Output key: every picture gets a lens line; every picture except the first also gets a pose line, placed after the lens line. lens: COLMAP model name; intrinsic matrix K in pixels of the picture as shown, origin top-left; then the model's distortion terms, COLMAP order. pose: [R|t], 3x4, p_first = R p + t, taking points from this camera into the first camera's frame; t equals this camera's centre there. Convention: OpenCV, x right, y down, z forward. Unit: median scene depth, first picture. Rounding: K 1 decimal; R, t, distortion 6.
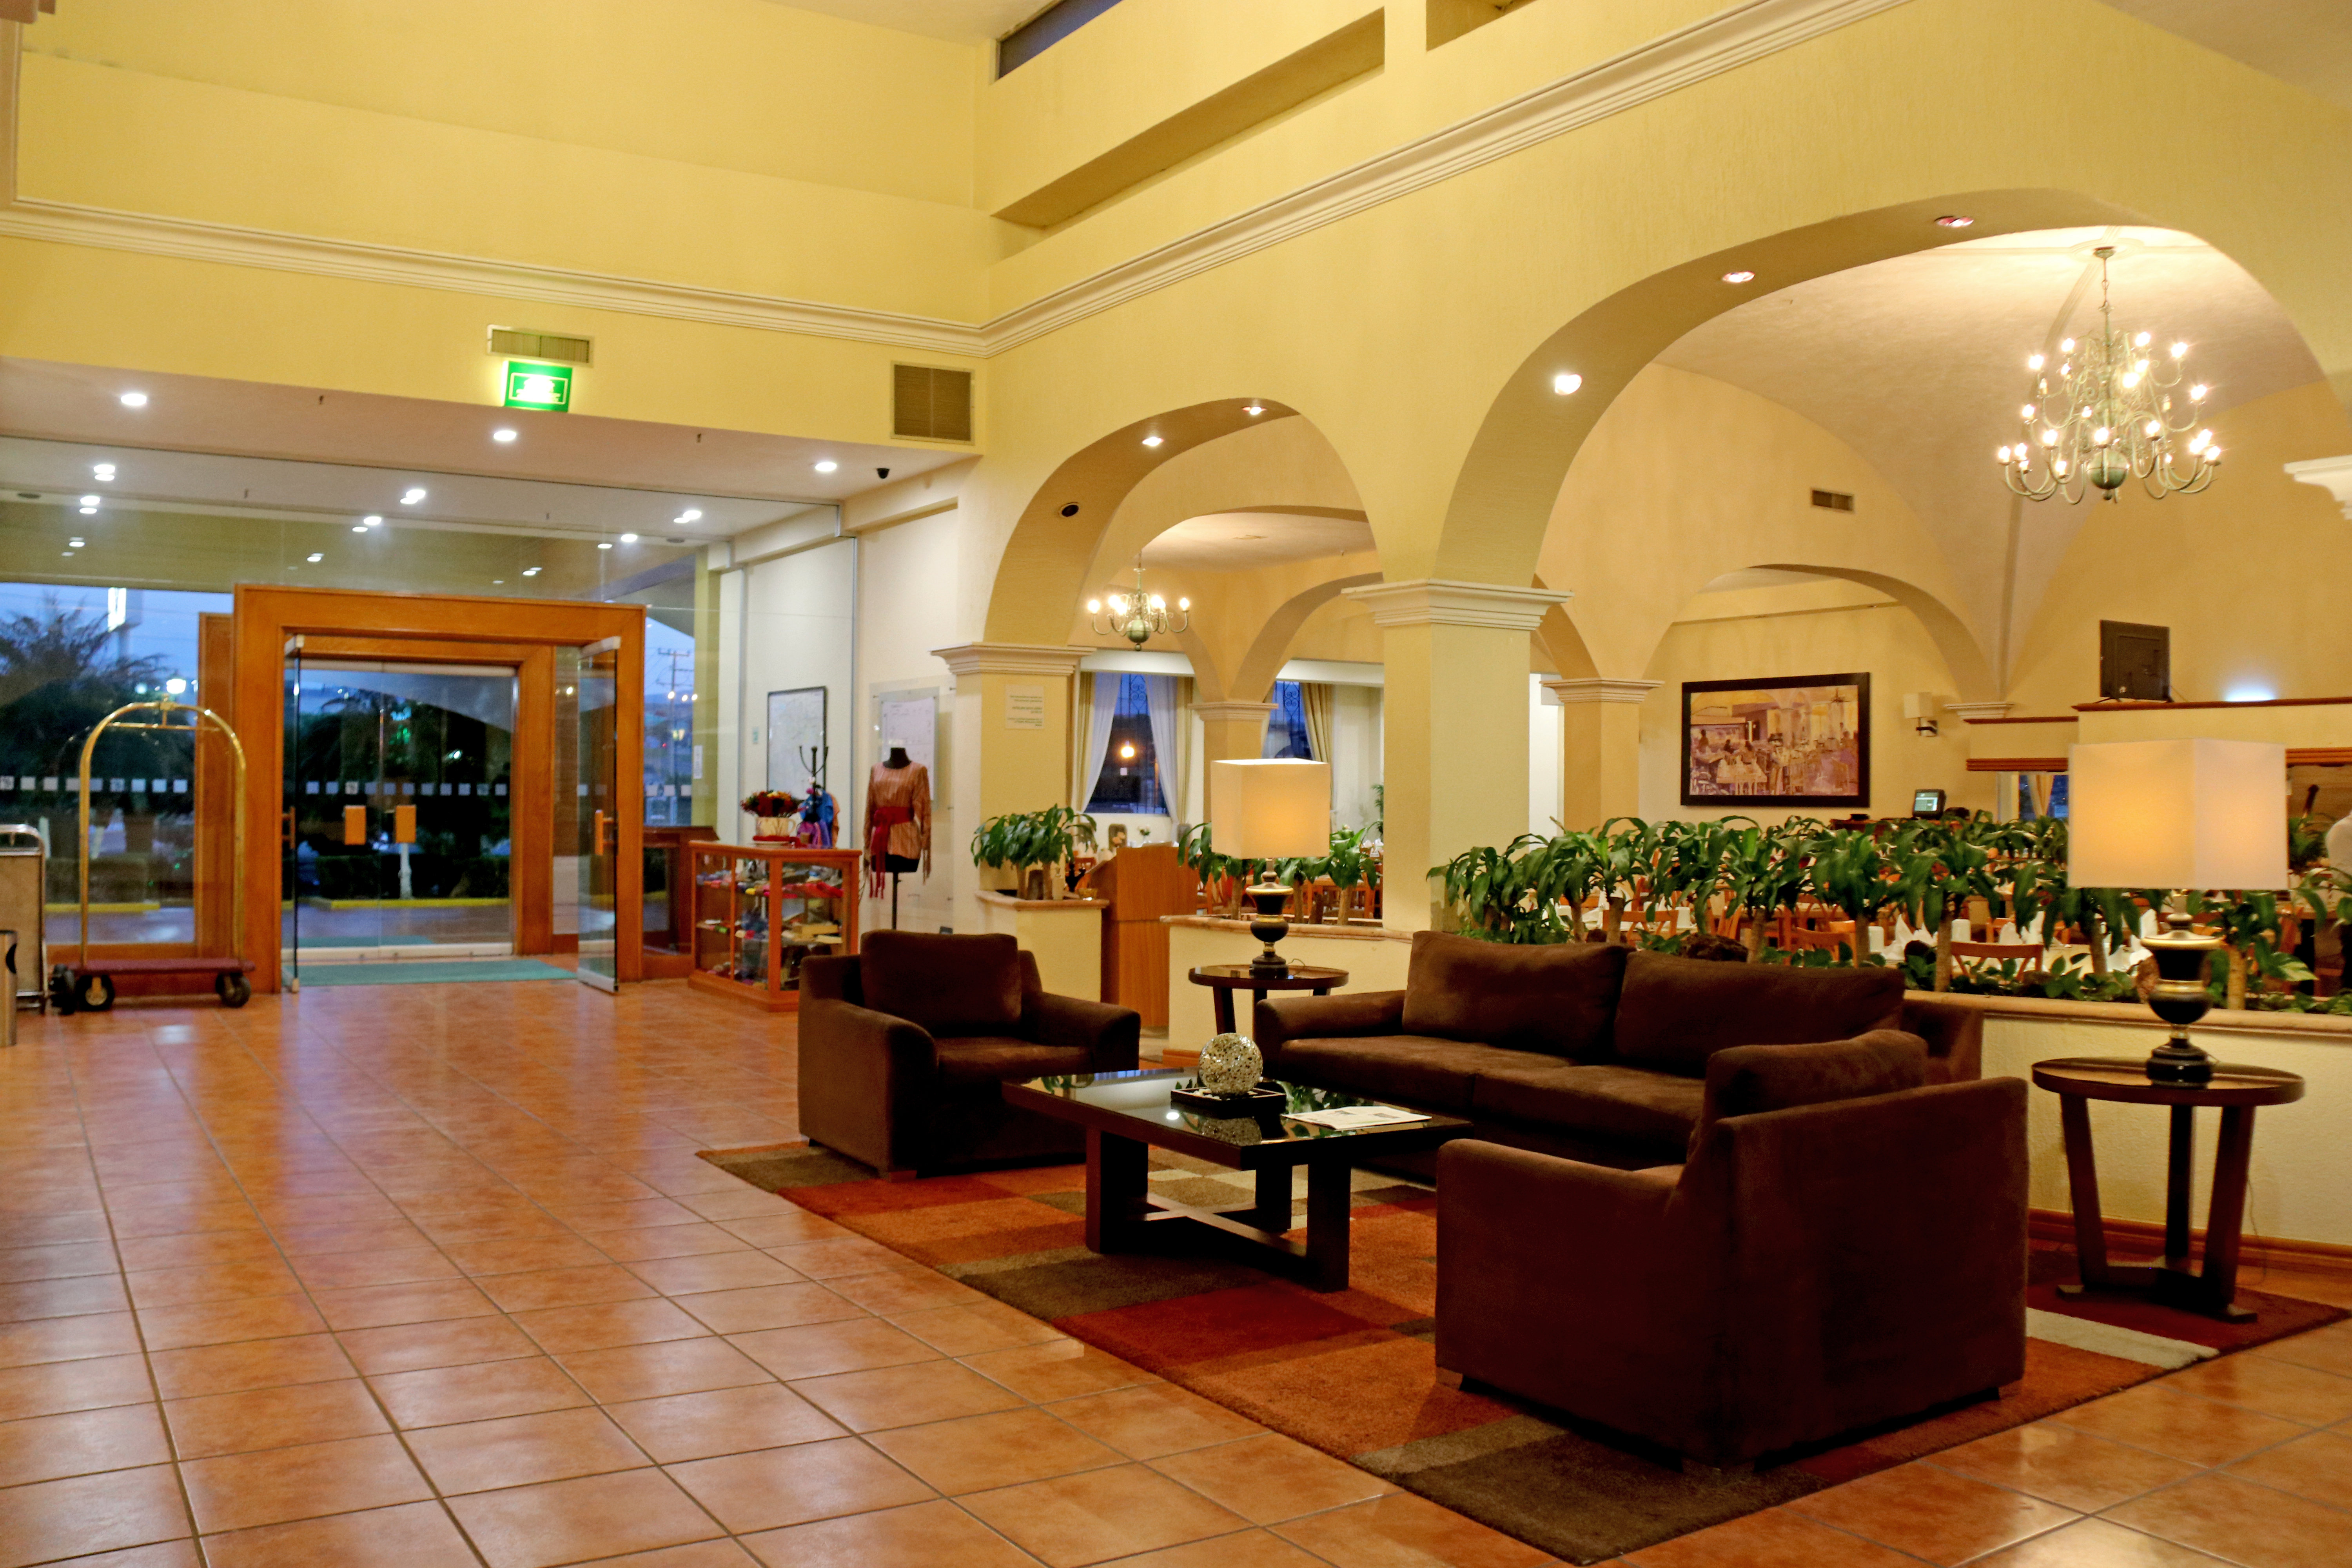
lens RADIAL K [[1971.1, 0, 1180.8], [0, 1971.1, 790.8], [0, 0, 1]] dist [-0.015412, -0.001877]
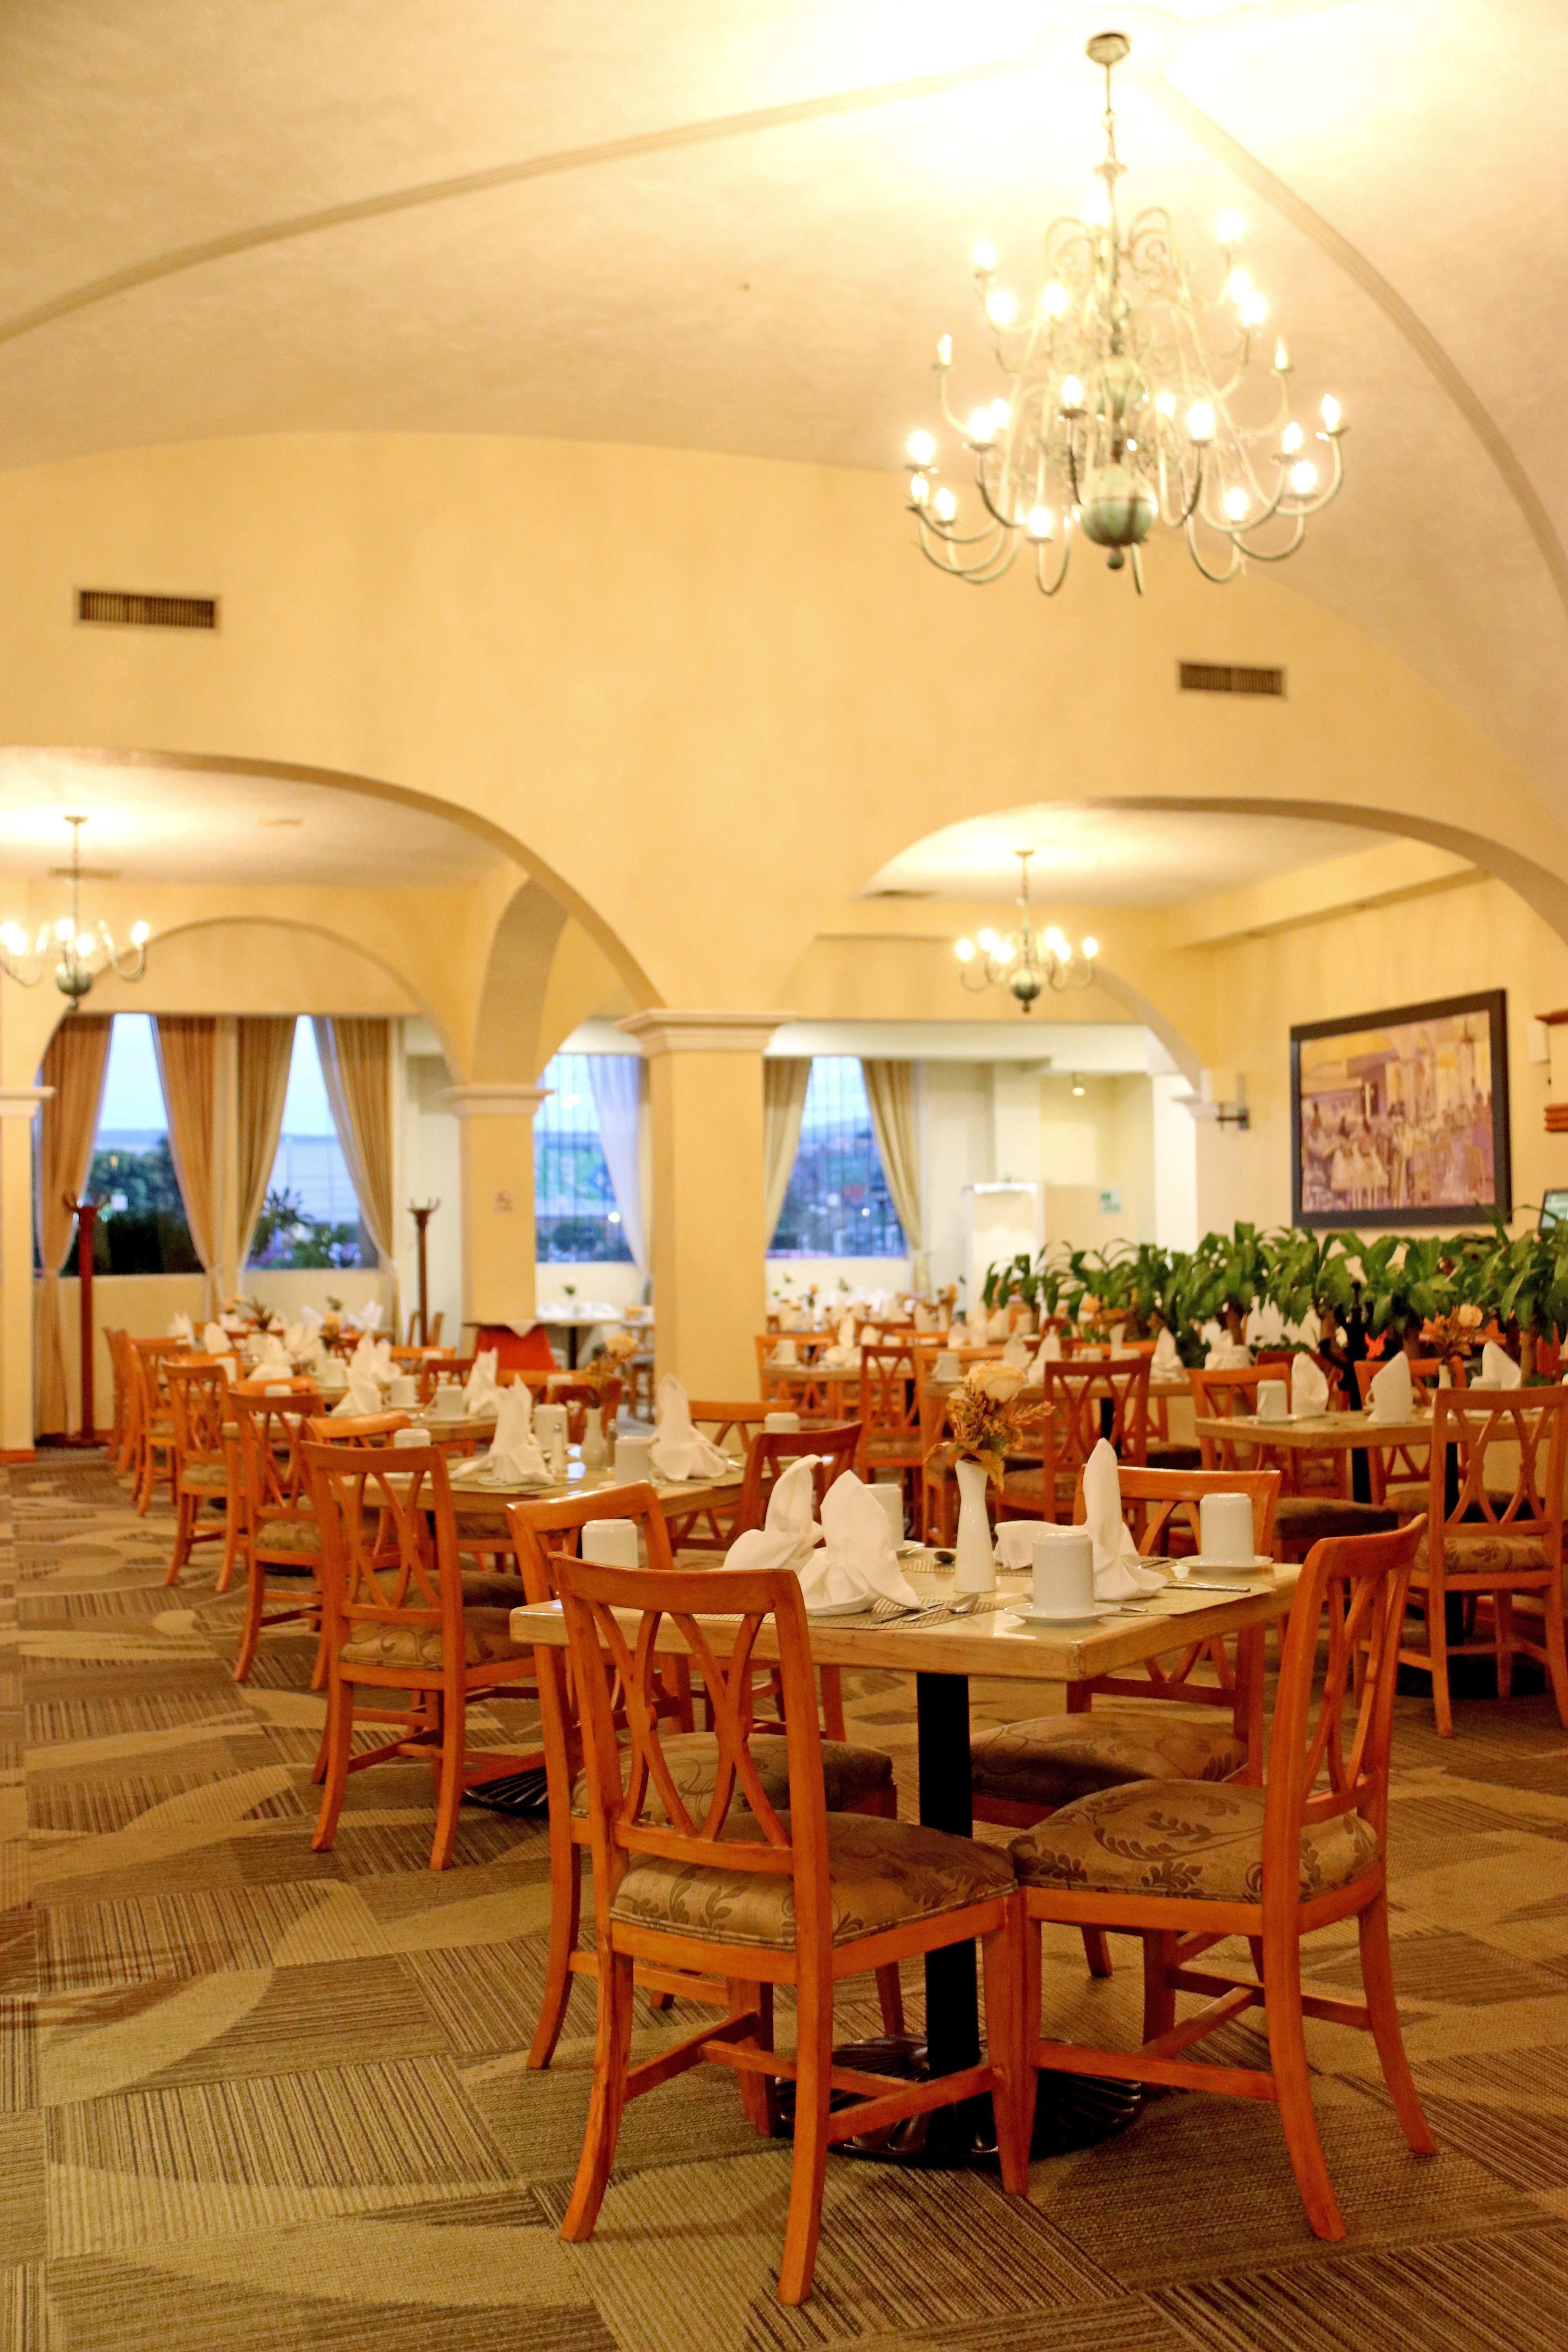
lens RADIAL K [[2505.9, 0, 778.7], [0, 2505.9, 1172.3], [0, 0, 1]] dist [0.015035, 0.000000]
pose [[0.963329, -0.034147, -0.266141, 0.323308], [0.027375, 0.999201, -0.029116, 0.008455], [0.266922, 0.020763, 0.963494, 0.230316]]
